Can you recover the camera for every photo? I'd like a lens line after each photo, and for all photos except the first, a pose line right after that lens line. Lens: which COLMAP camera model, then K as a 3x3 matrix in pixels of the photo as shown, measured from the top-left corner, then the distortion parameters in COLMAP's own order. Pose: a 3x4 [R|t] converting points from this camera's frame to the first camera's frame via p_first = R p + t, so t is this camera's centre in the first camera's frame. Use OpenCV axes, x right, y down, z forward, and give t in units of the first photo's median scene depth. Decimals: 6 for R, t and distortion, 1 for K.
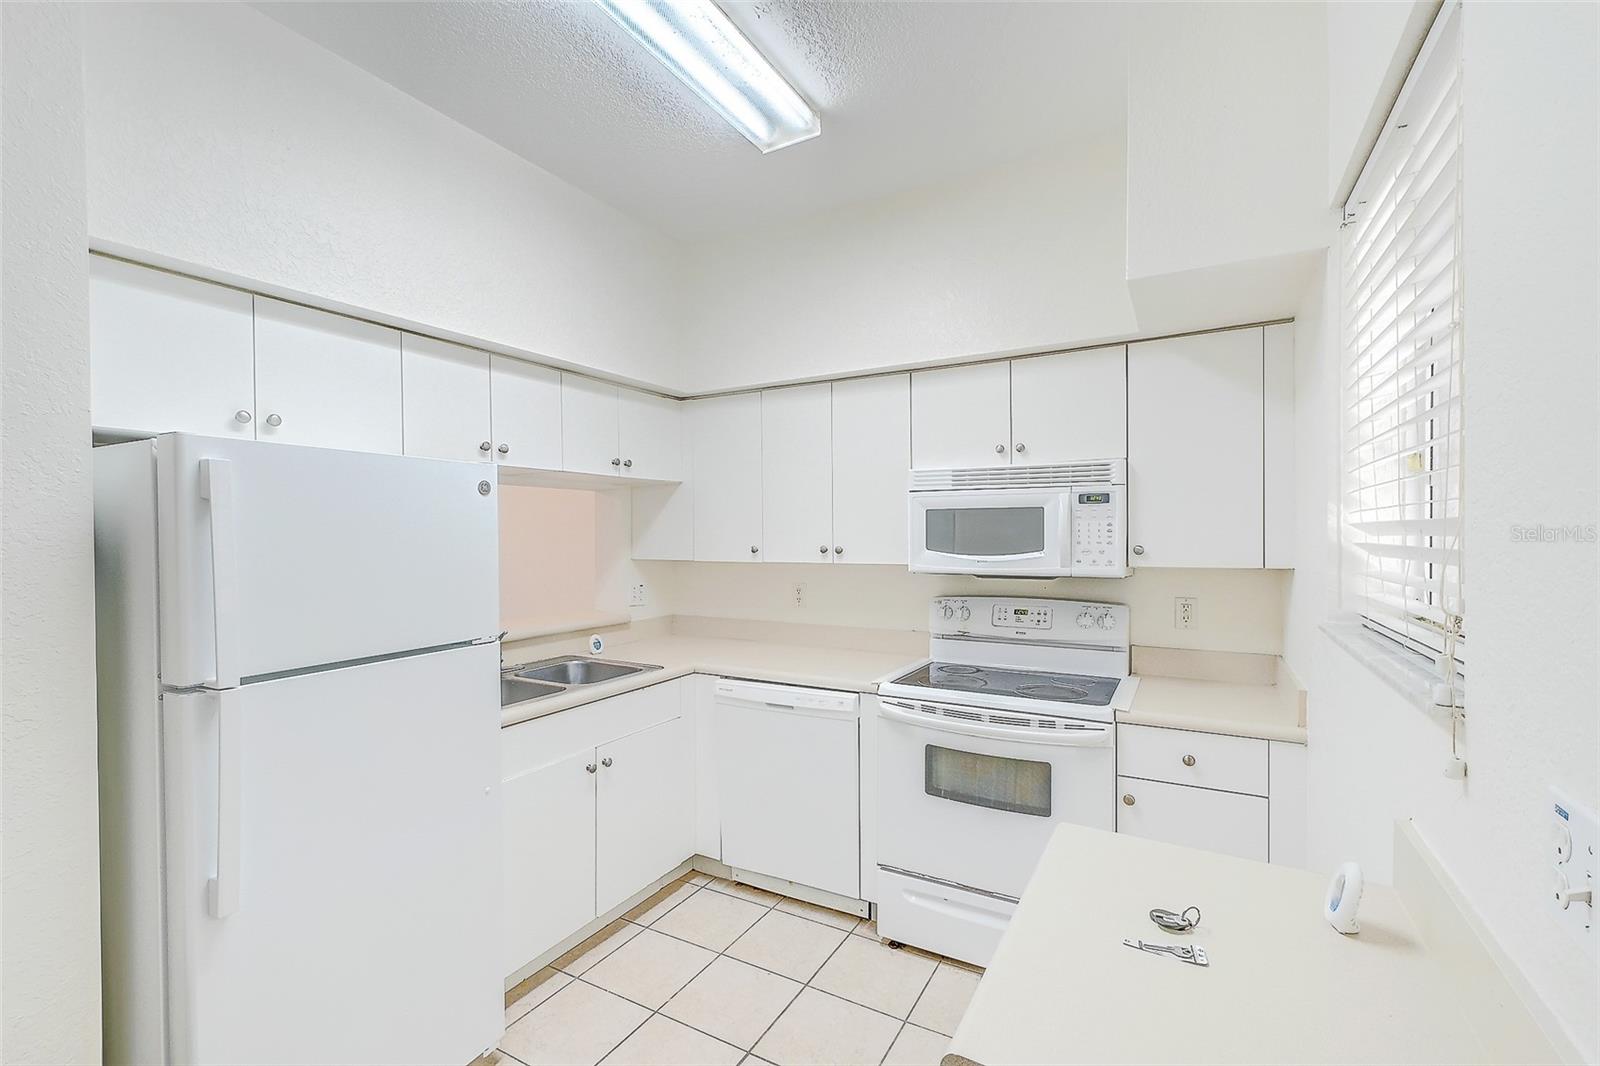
lens RADIAL K [[699.1, 0, 796.2], [0, 699.1, 538.6], [0, 0, 1]] dist [0.004739, 0.000089]
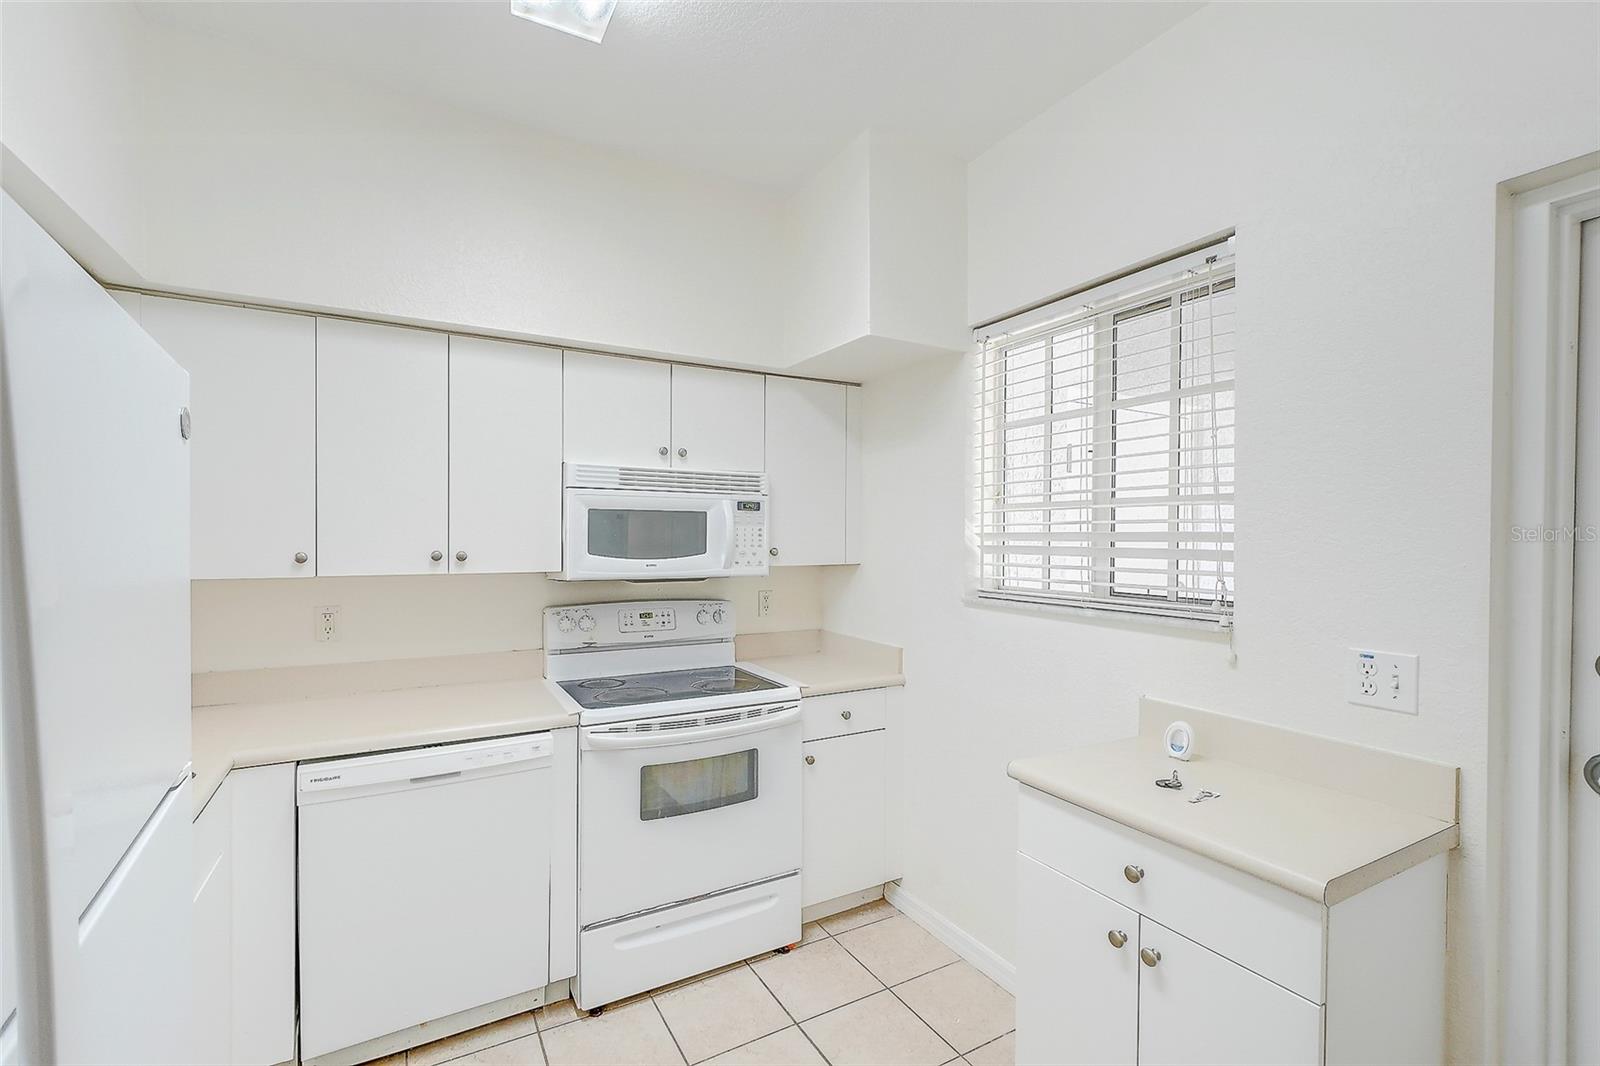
lens RADIAL K [[699.1, 0, 797.4], [0, 699.1, 537.8], [0, 0, 1]] dist [0.004739, 0.000089]
pose [[0.513604, 0.006976, 0.857999, -0.479419], [-0.002988, 0.999975, -0.006342, 0.000056], [-0.858022, 0.000694, 0.513612, 0.343427]]
